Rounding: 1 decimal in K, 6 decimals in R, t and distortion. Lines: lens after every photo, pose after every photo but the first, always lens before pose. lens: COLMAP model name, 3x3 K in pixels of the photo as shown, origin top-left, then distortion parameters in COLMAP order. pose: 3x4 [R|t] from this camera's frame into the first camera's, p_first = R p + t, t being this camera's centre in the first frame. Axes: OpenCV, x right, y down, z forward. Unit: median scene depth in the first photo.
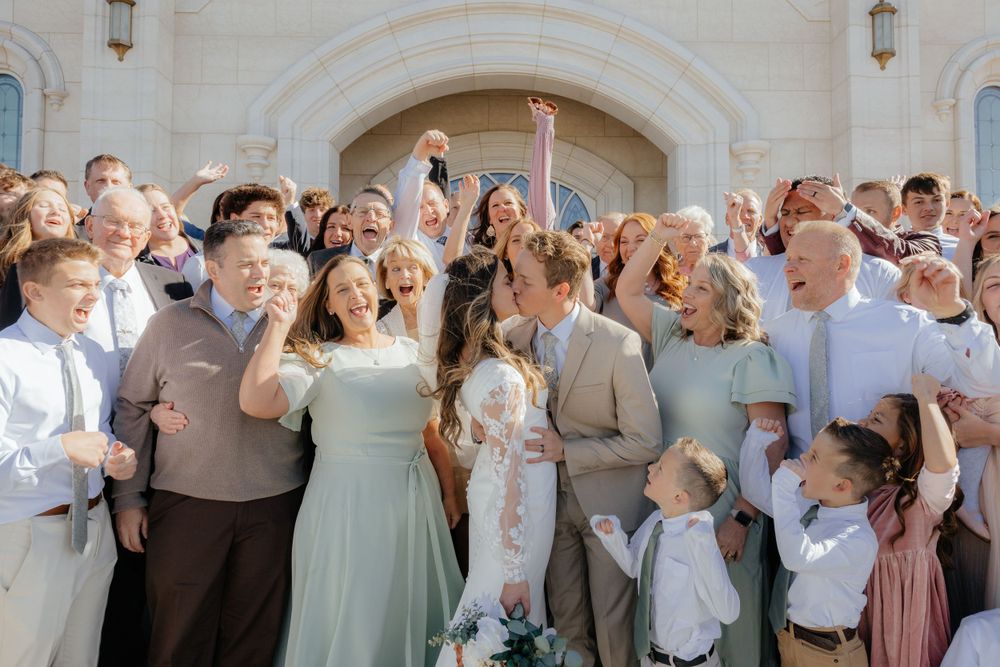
lens RADIAL K [[717.9, 0, 492.9], [0, 717.9, 316.1], [0, 0, 1]] dist [-0.001920, 0.004127]
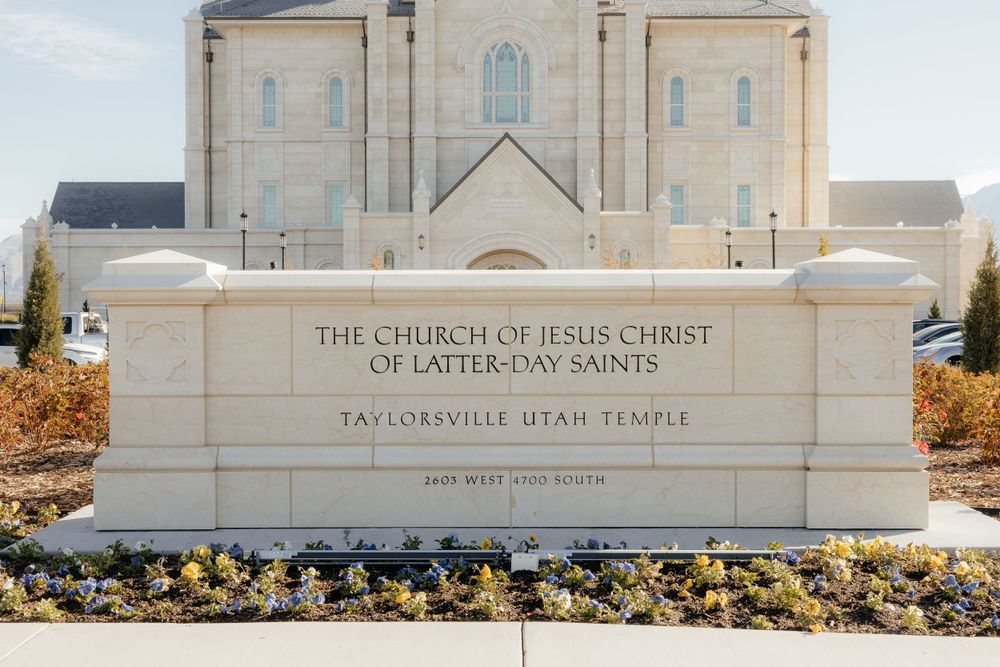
lens RADIAL K [[1385.5, 0, 500.0], [0, 1385.5, 333.5], [0, 0, 1]] dist [0.010341, -0.018089]
pose [[0.999960, -0.003627, -0.008218, 0.042886], [0.004204, 0.997441, 0.071373, -0.431123], [0.007938, -0.071405, 0.997416, -7.368475]]
